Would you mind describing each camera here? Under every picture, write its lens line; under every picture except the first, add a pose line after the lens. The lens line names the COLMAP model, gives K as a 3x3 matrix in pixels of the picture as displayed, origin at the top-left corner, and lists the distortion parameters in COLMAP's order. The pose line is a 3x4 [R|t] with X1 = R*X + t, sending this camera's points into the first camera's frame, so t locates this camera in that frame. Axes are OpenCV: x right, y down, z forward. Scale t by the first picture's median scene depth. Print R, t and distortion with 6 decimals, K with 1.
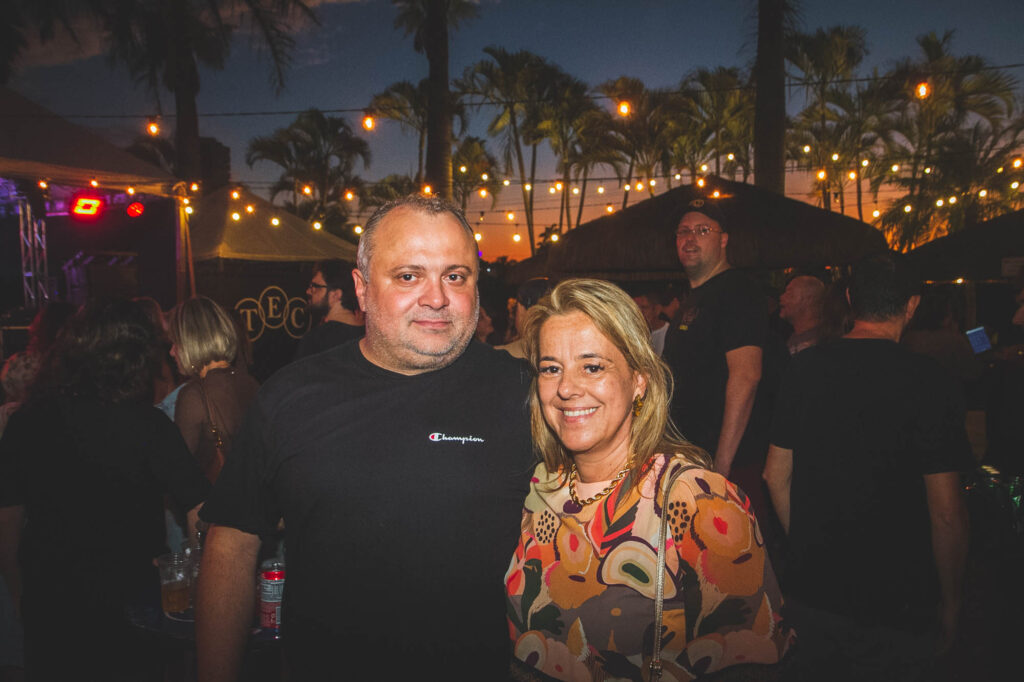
lens RADIAL K [[846.5, 0, 506.0], [0, 846.5, 334.5], [0, 0, 1]] dist [-0.010274, 0.019311]
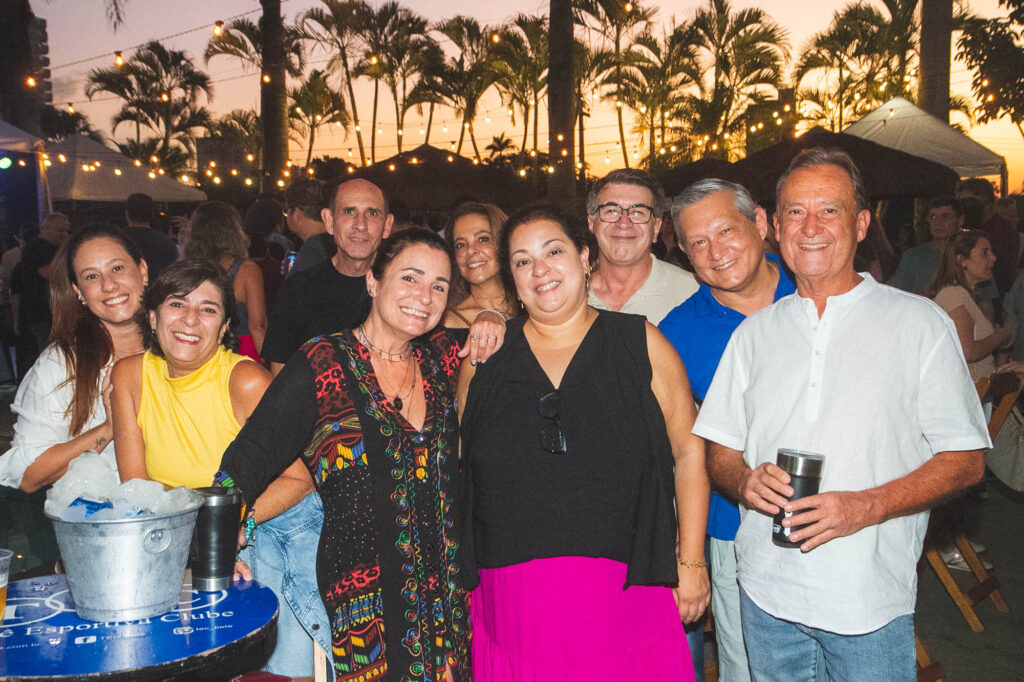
lens RADIAL K [[1208.9, 0, 521.1], [0, 1208.9, 341.4], [0, 0, 1]] dist [0.107384, 0.000000]
pose [[0.998797, -0.016107, 0.046322, 0.154862], [0.013974, 0.998843, 0.046011, 0.028980], [-0.047009, -0.045309, 0.997866, -0.561145]]
